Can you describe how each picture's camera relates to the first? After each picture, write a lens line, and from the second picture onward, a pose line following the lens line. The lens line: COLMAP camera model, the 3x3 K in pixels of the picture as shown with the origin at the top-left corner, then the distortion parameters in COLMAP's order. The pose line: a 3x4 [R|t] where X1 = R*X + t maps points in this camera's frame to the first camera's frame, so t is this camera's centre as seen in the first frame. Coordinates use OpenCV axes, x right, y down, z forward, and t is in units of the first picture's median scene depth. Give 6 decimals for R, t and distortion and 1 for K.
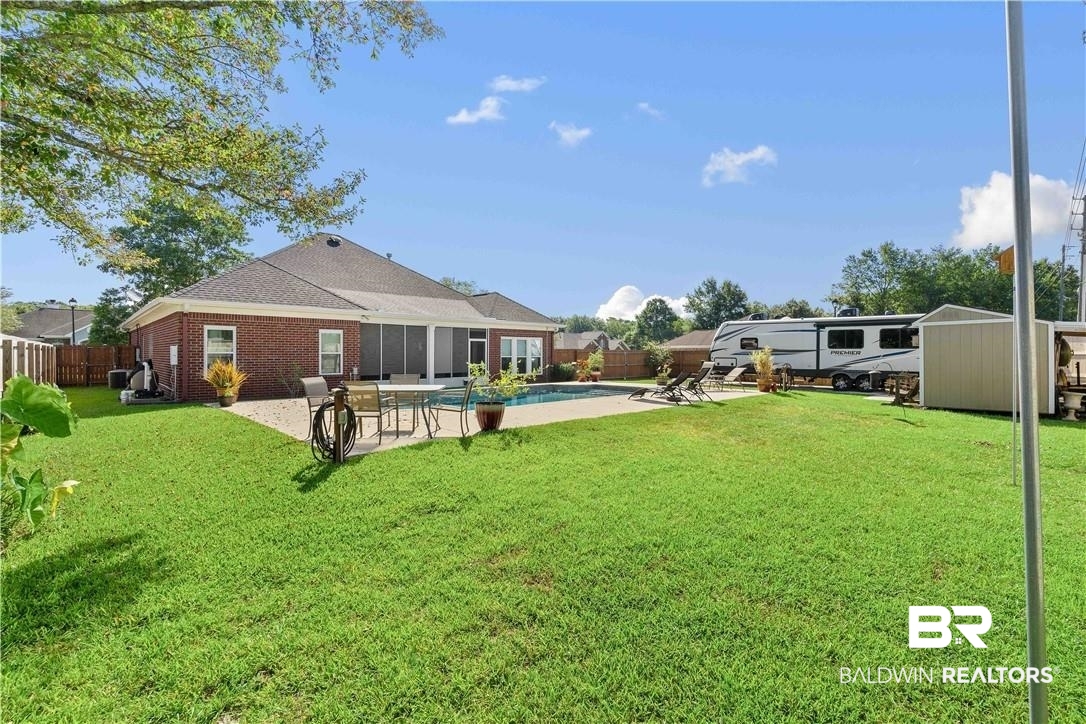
lens RADIAL K [[473.4, 0, 551.8], [0, 473.4, 356.8], [0, 0, 1]] dist [-0.000741, -0.000182]
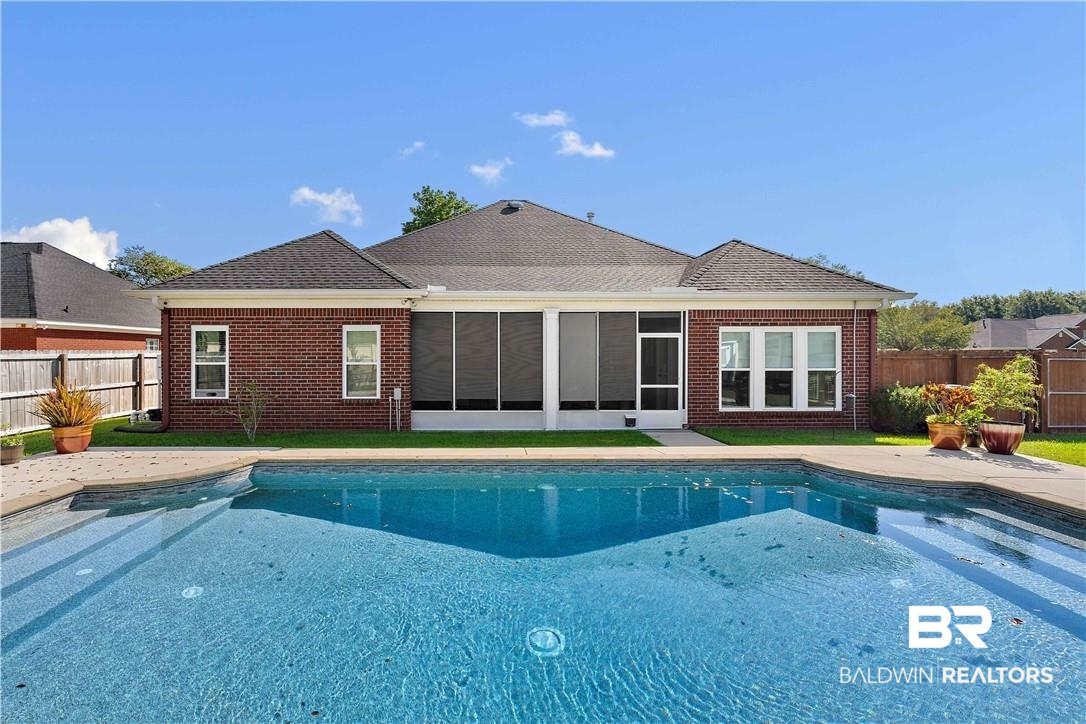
lens RADIAL K [[490.9, 0, 507.8], [0, 490.9, 349.3], [0, 0, 1]] dist [0.002178, 0.000278]
pose [[0.717536, -0.006209, -0.696494, 0.085620], [-0.002252, 0.999934, -0.011234, -0.015044], [0.696518, 0.009629, 0.717475, 0.527880]]
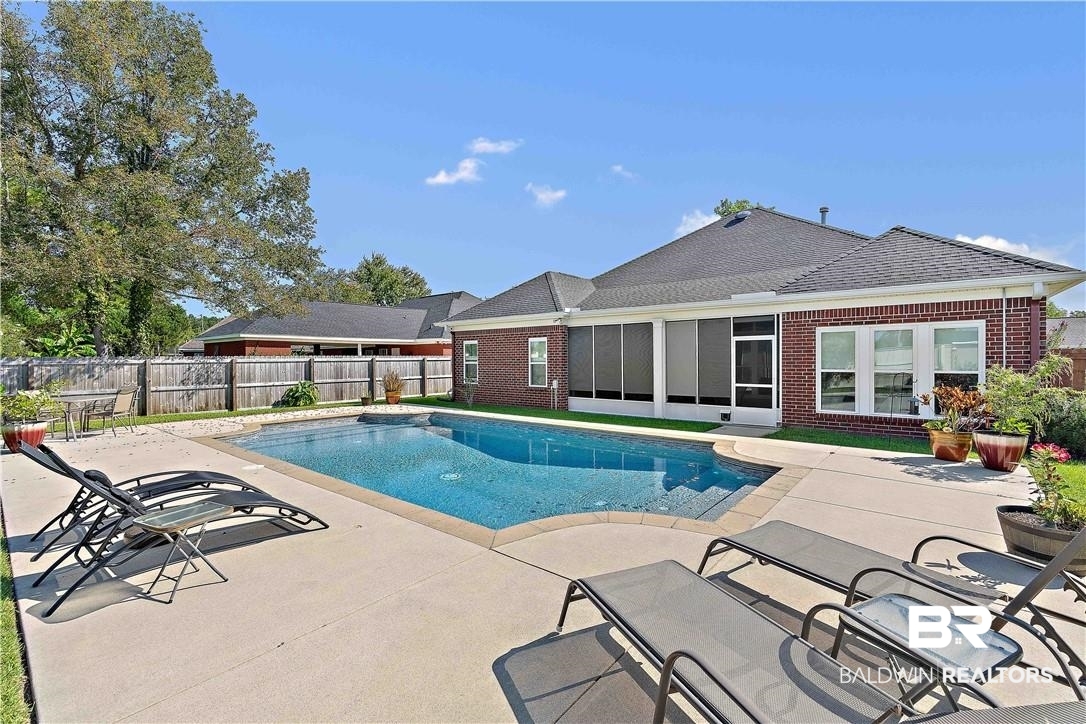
lens RADIAL K [[473.4, 0, 551.8], [0, 473.4, 356.8], [0, 0, 1]] dist [-0.000741, -0.000182]
pose [[0.104954, -0.005616, -0.994461, 0.344877], [0.000116, 0.999984, -0.005635, -0.011824], [0.994477, 0.000476, 0.104953, 0.725489]]
